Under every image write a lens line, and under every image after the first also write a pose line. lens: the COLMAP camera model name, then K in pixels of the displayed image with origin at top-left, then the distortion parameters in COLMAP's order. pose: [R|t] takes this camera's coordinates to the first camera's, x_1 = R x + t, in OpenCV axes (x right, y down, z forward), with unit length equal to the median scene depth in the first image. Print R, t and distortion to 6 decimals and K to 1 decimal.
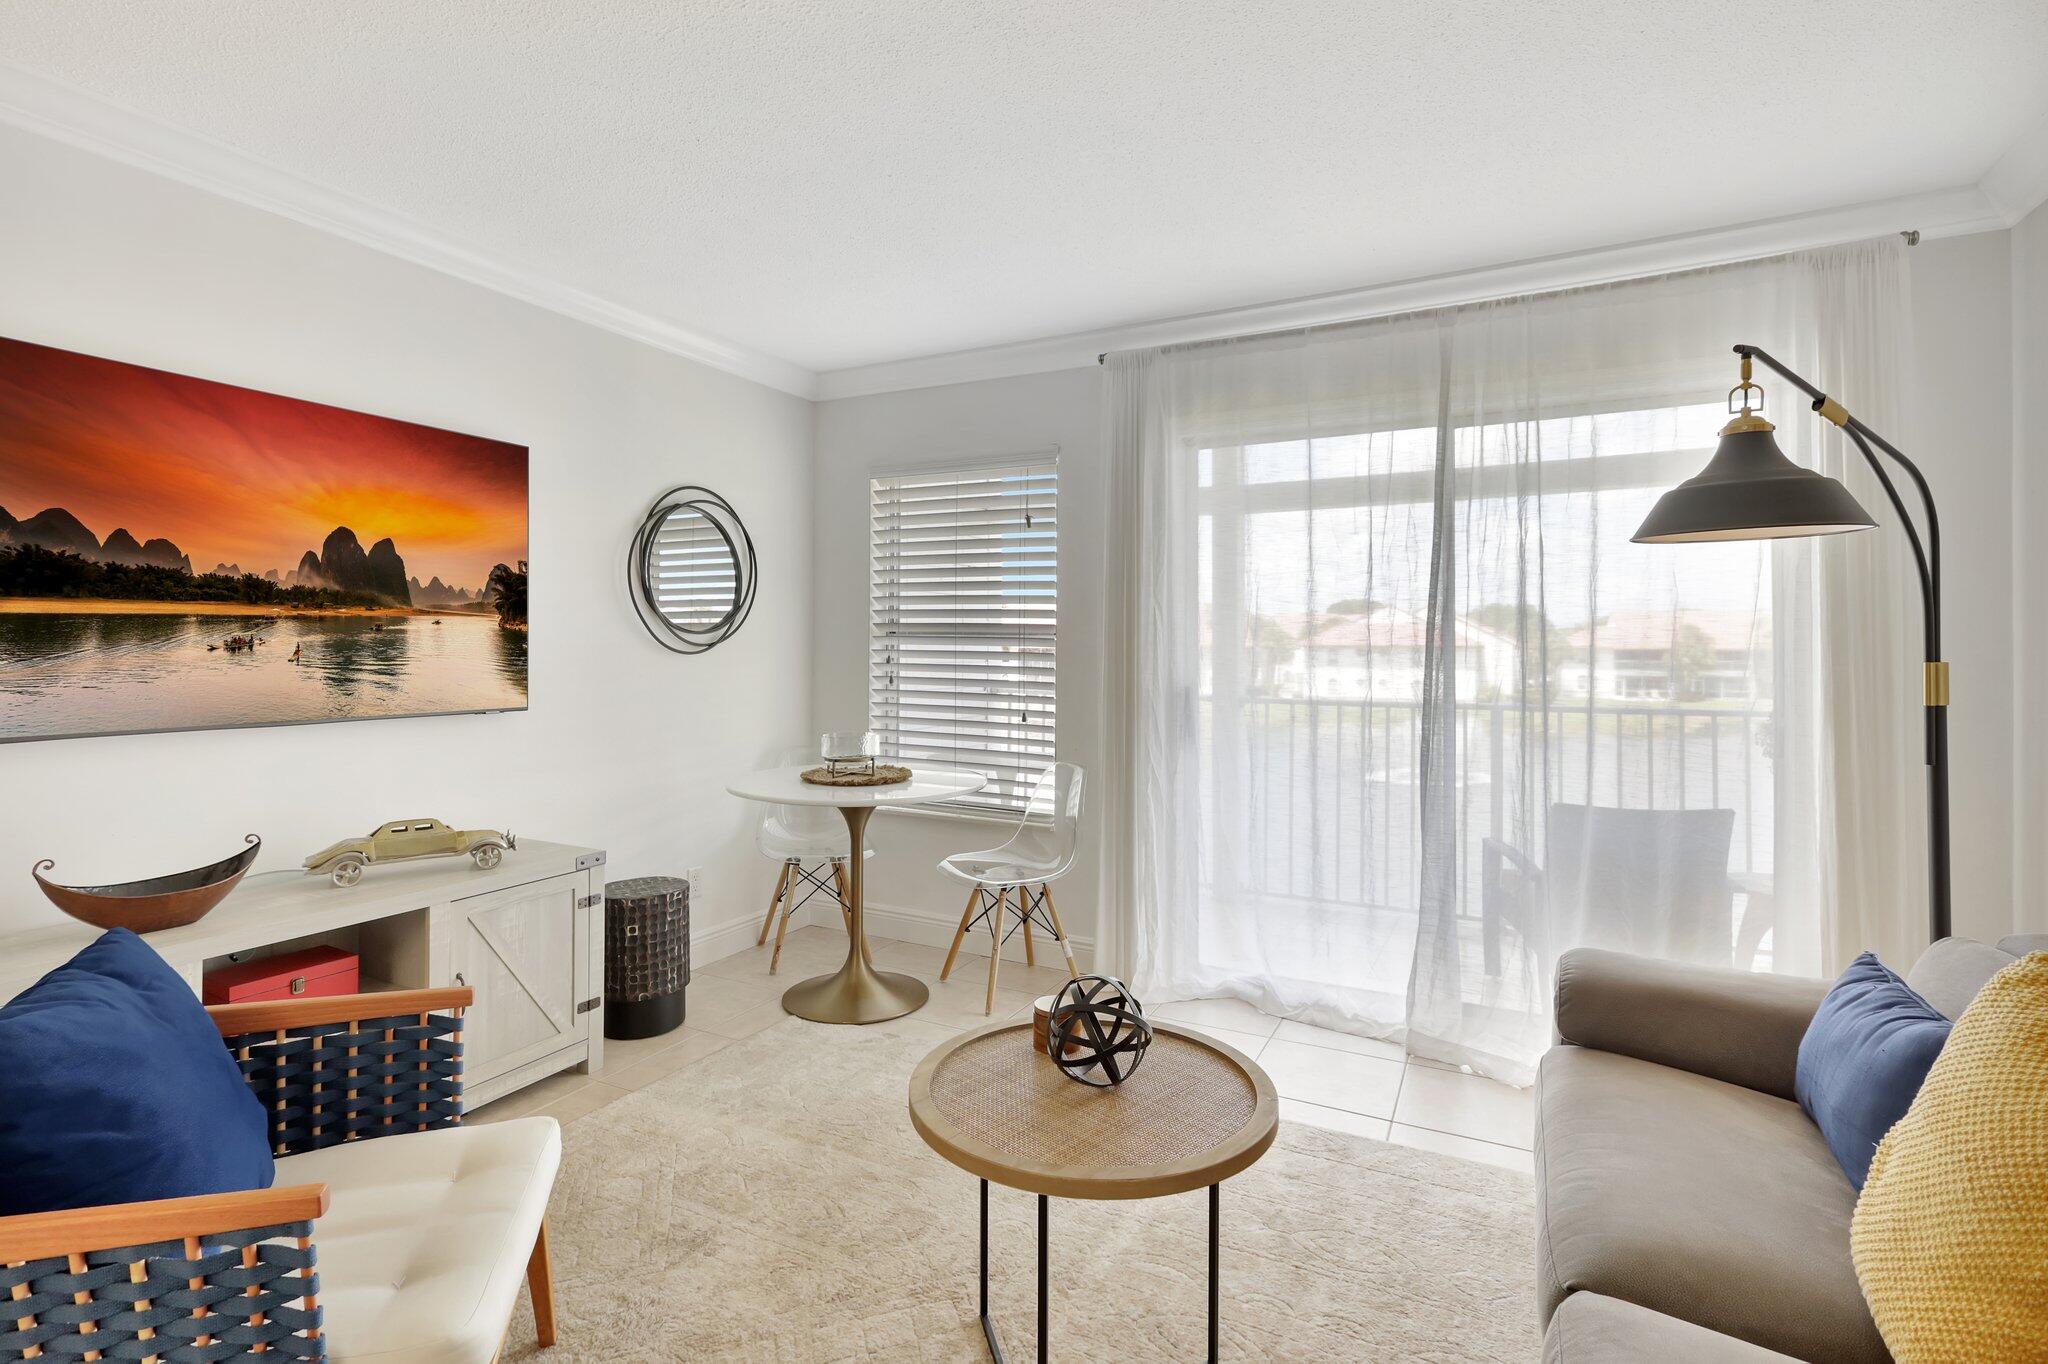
lens RADIAL K [[997.8, 0, 1012.8], [0, 997.8, 642.4], [0, 0, 1]] dist [-0.002301, -0.000208]
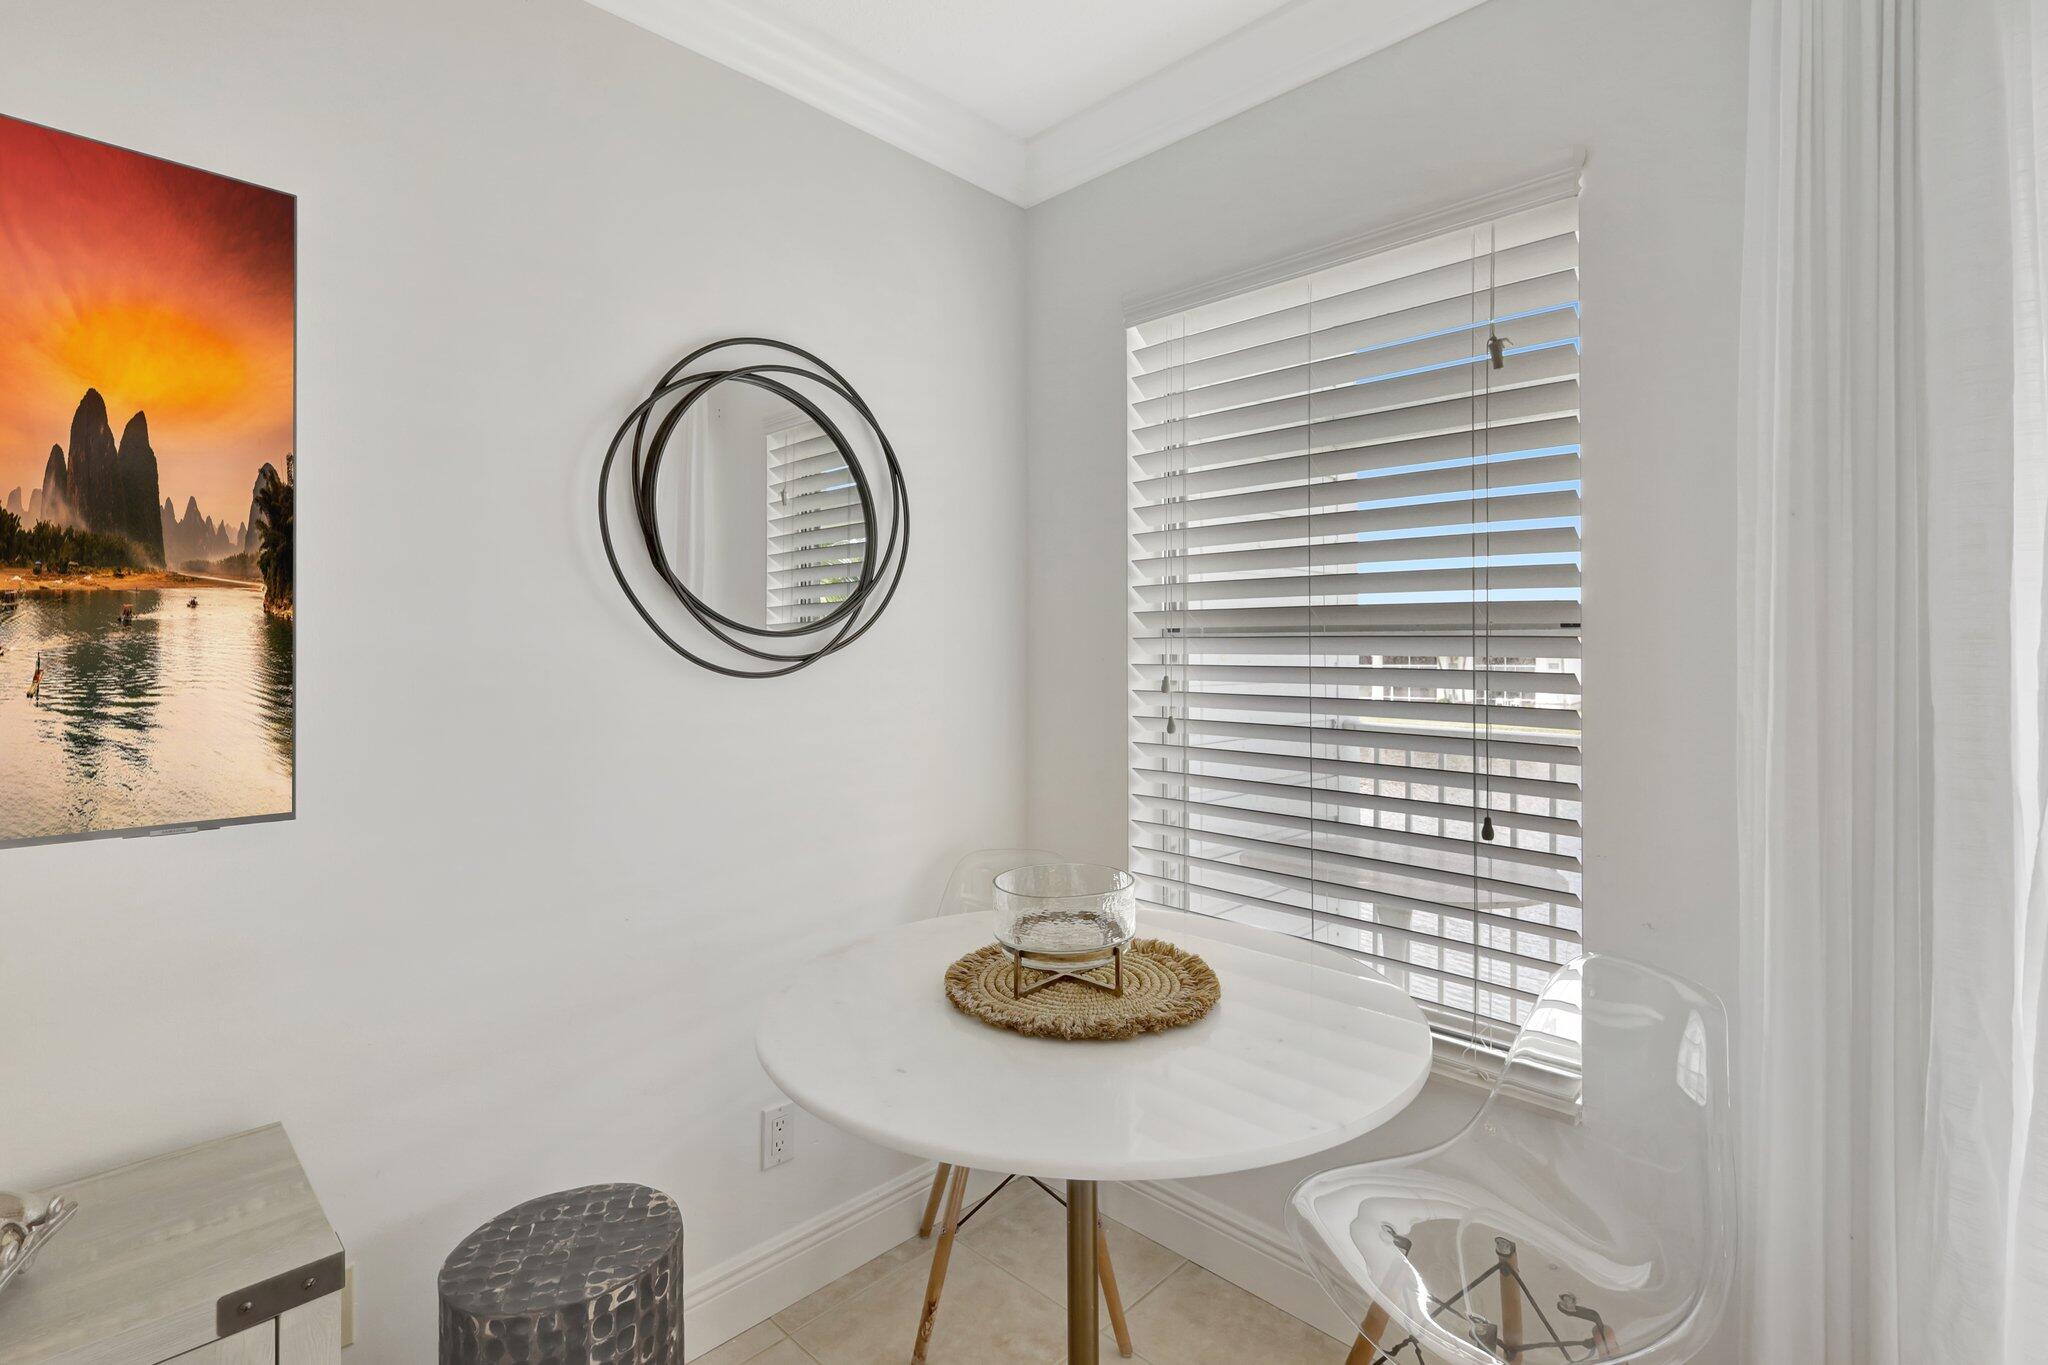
lens RADIAL K [[956.2, 0, 1035.8], [0, 956.2, 644.8], [0, 0, 1]] dist [-0.002457, 0.000307]
pose [[0.962058, -0.010771, -0.272633, -0.062061], [0.009194, 0.999933, -0.007060, 0.000340], [0.272691, 0.004286, 0.962092, 0.573568]]
